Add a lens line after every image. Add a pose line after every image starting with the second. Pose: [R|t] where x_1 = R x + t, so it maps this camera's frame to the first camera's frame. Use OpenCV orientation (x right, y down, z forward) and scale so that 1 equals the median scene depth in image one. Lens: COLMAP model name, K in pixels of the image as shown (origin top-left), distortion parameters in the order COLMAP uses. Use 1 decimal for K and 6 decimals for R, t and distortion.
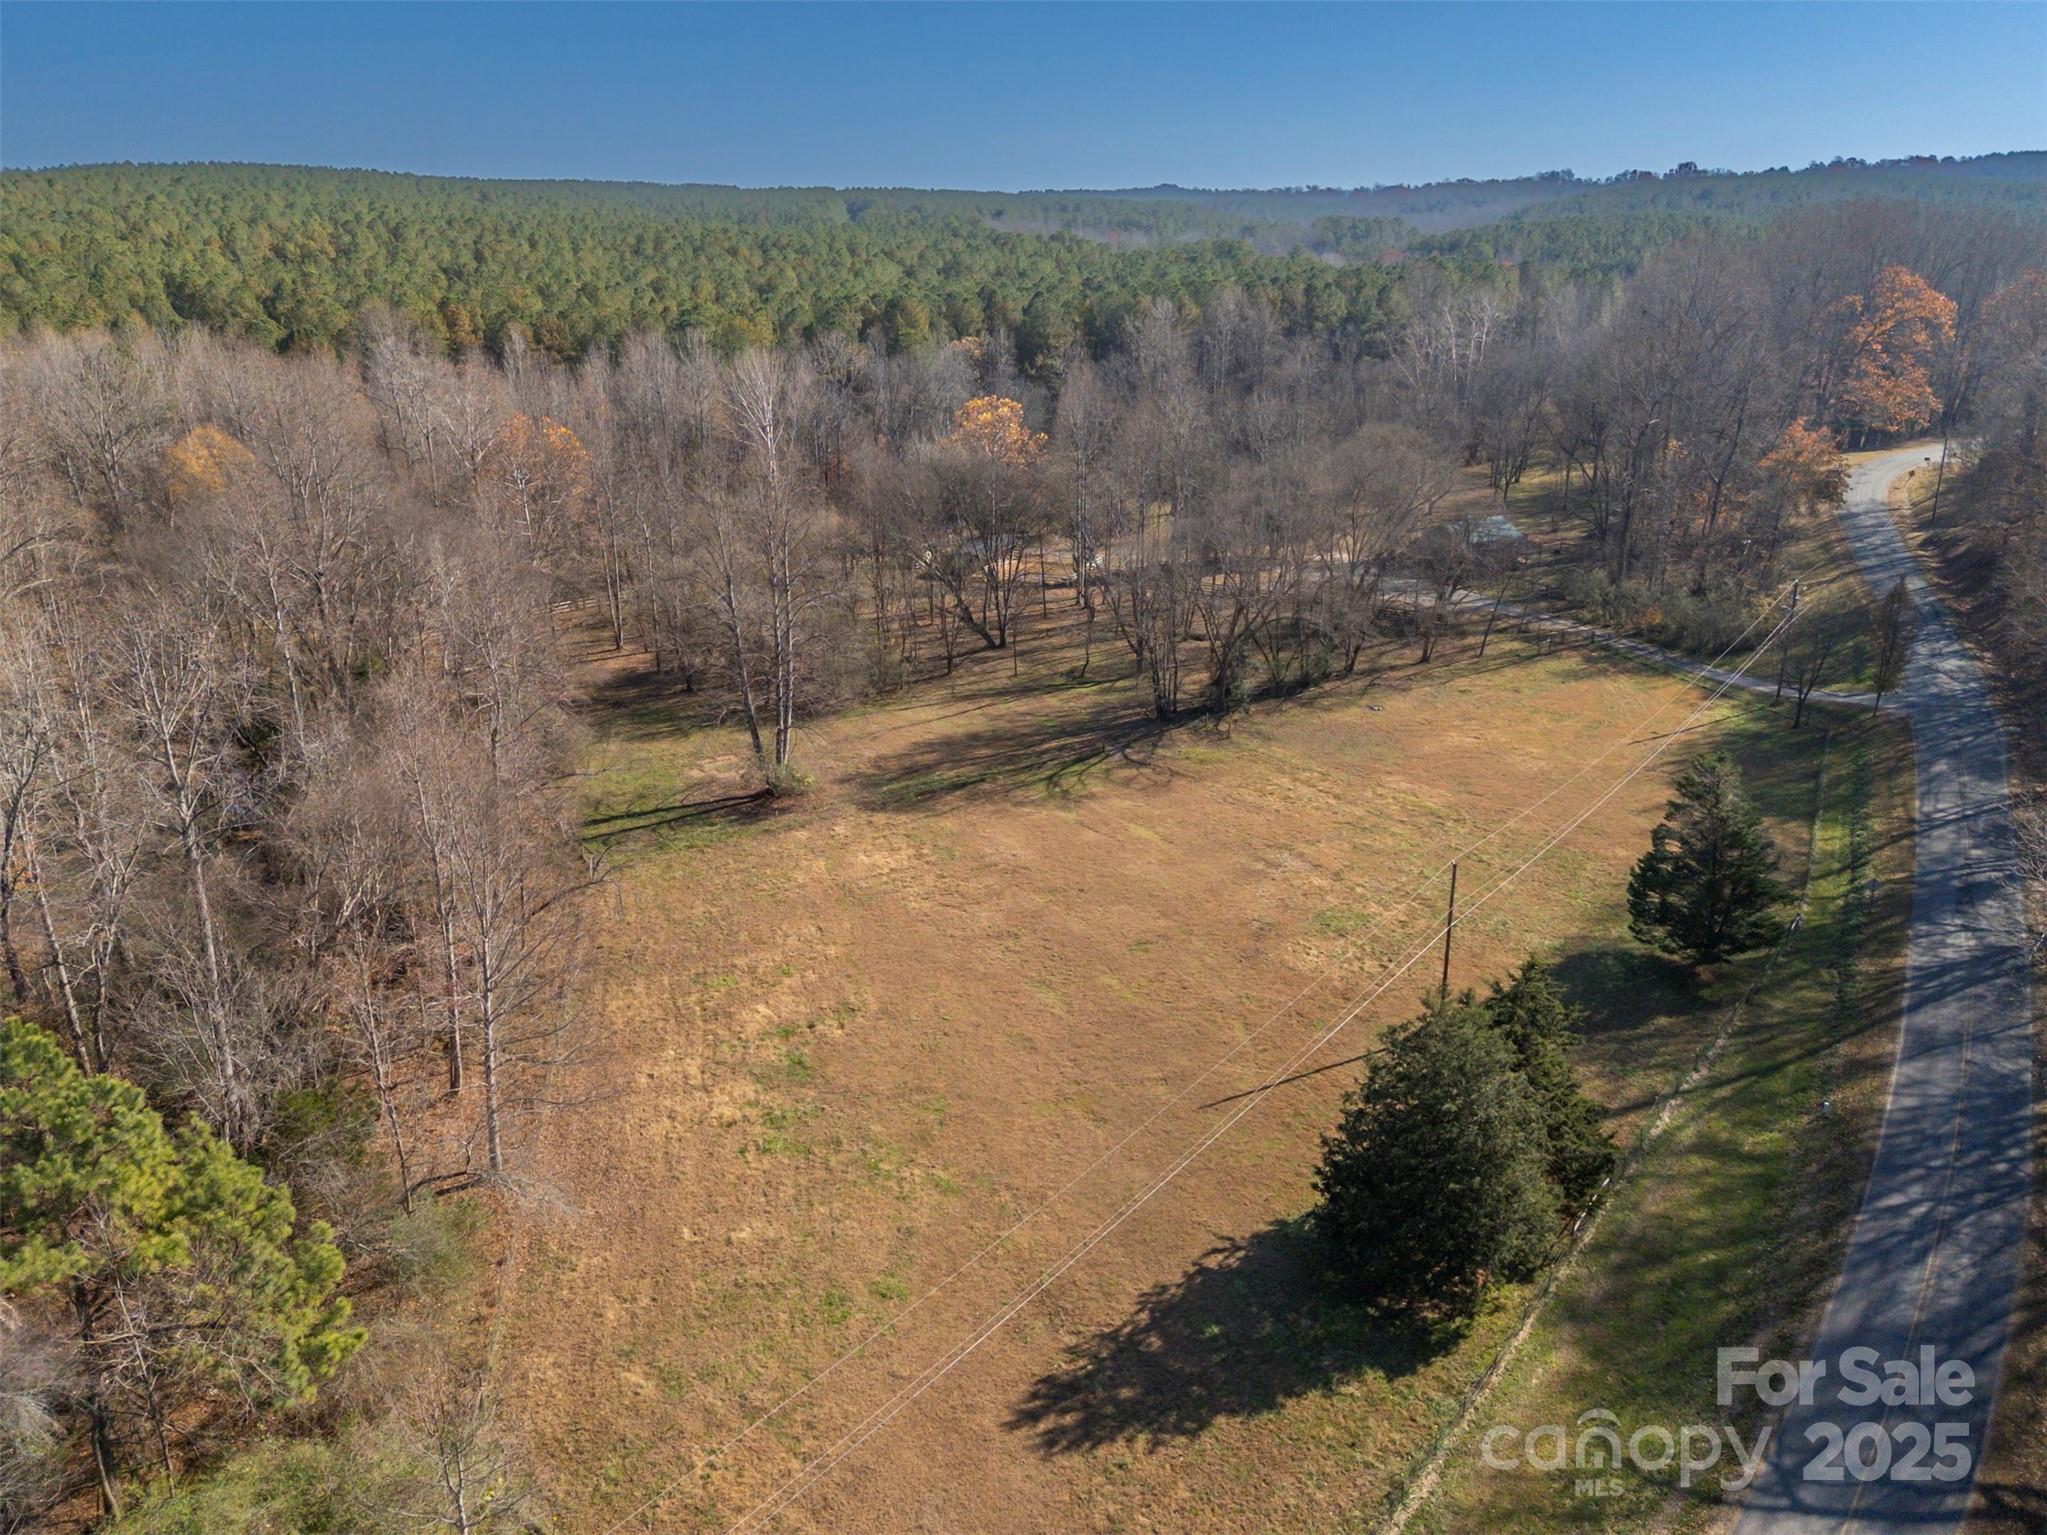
lens RADIAL K [[1491.6, 0, 1017.8], [0, 1491.6, 765.9], [0, 0, 1]] dist [0.097339, -0.114578]
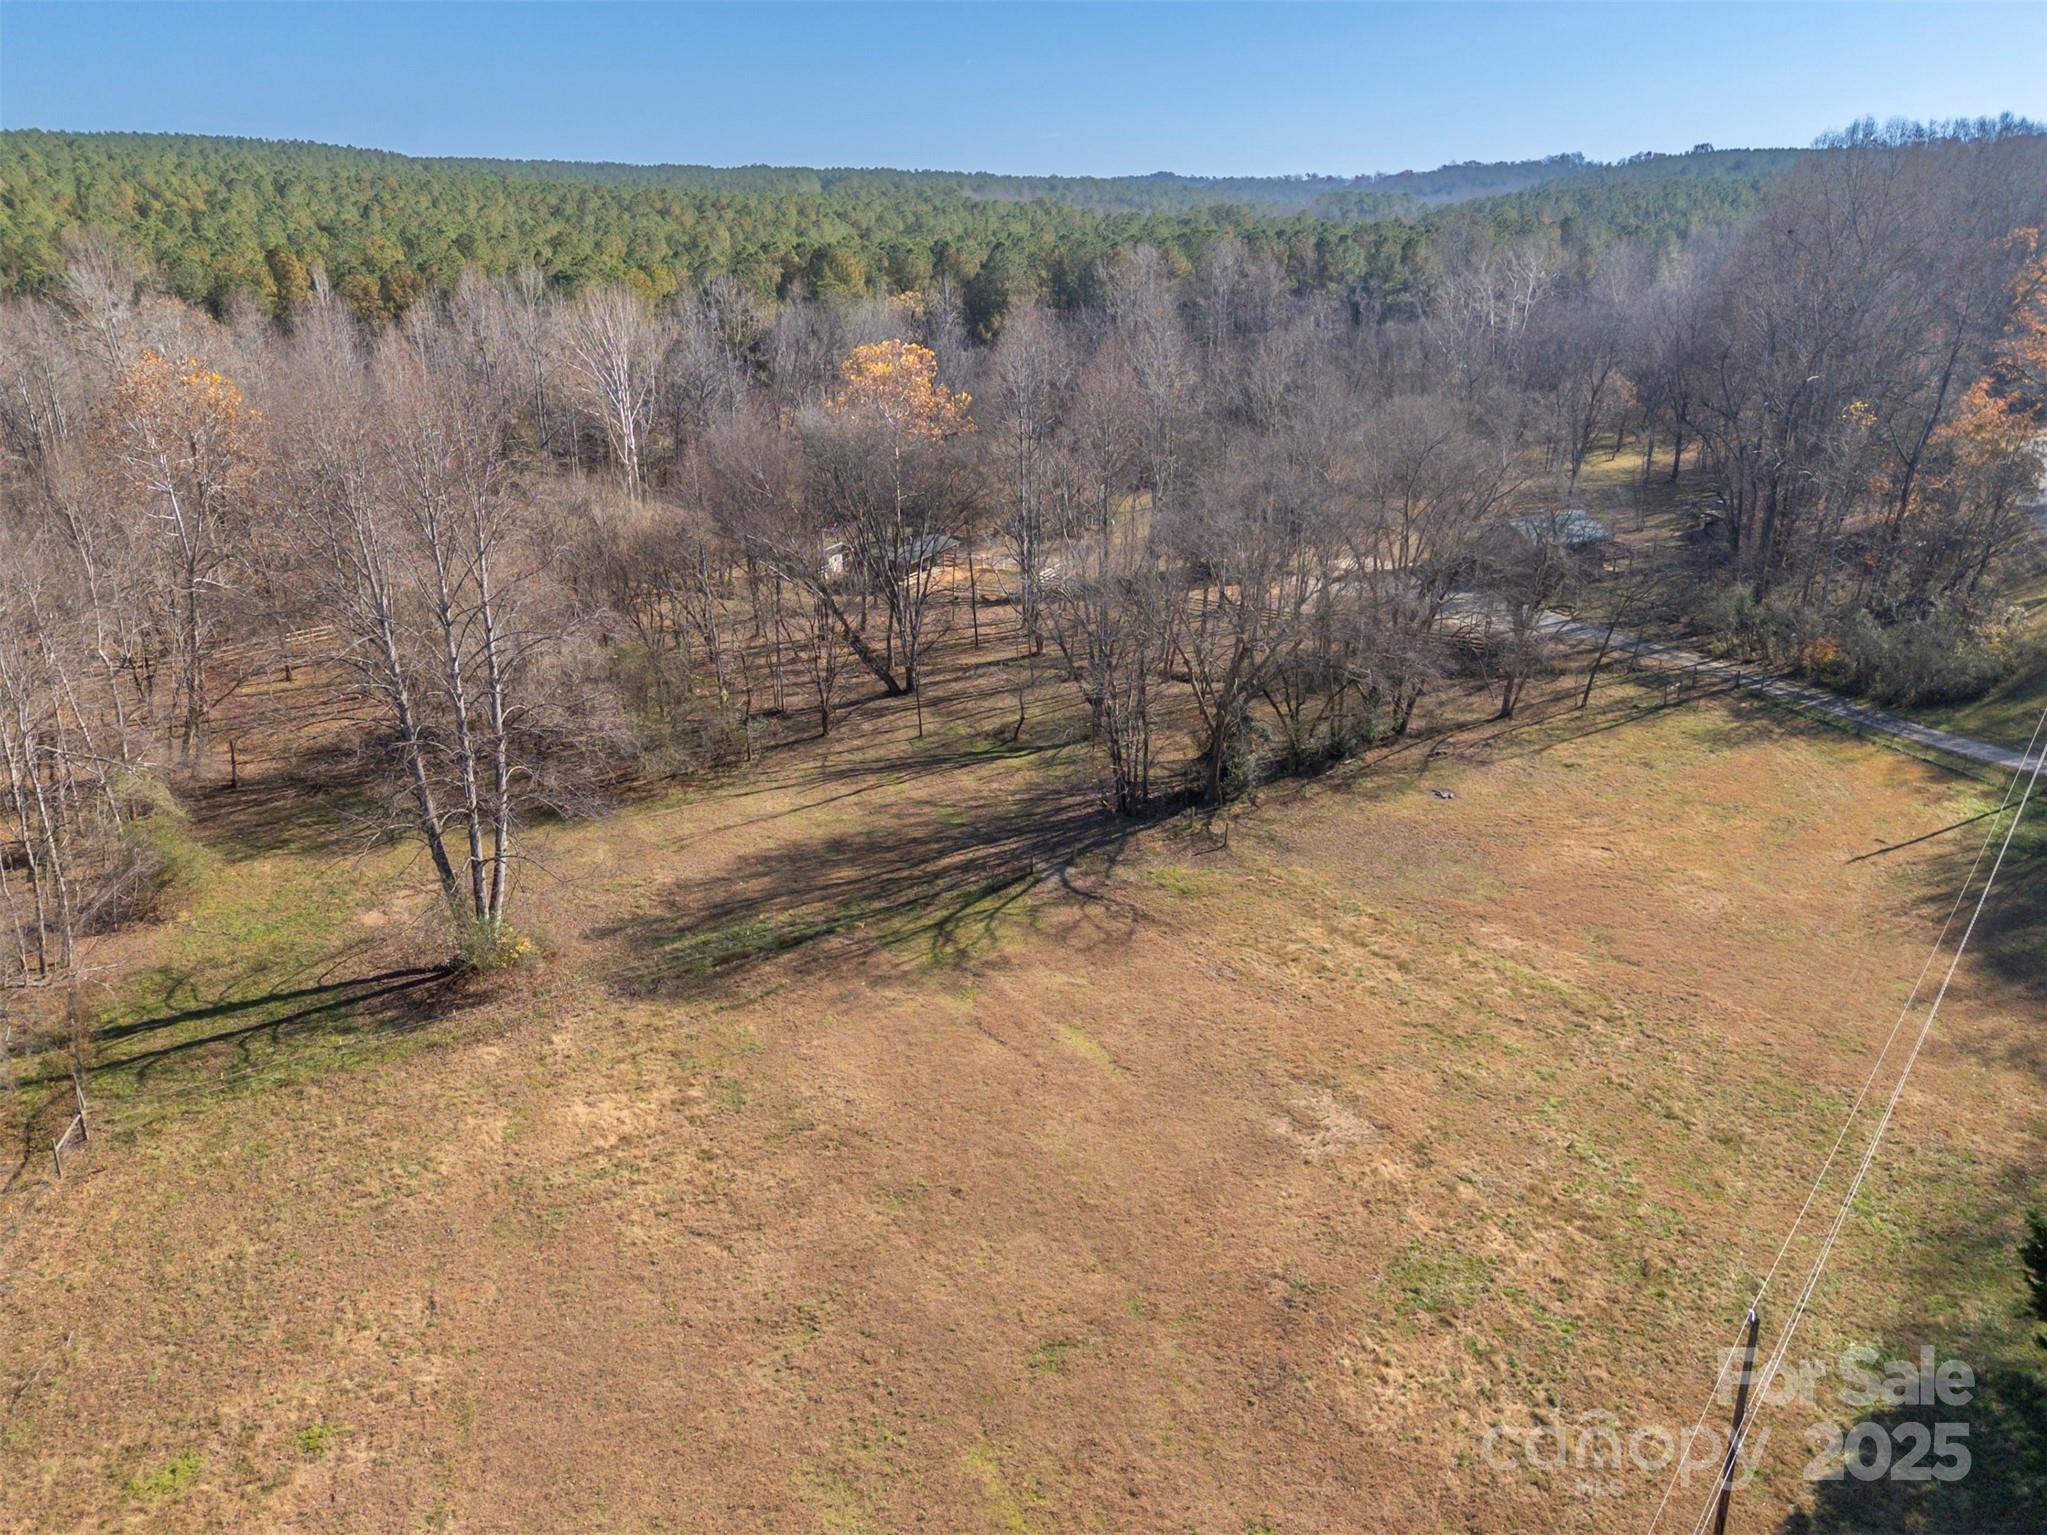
lens RADIAL K [[1491.6, 0, 1017.8], [0, 1491.6, 765.9], [0, 0, 1]] dist [0.097339, -0.114578]
pose [[0.999999, -0.000466, 0.001318, 0.043542], [0.000463, 0.999997, 0.002349, -0.049317], [-0.001319, -0.002348, 0.999996, 0.305484]]
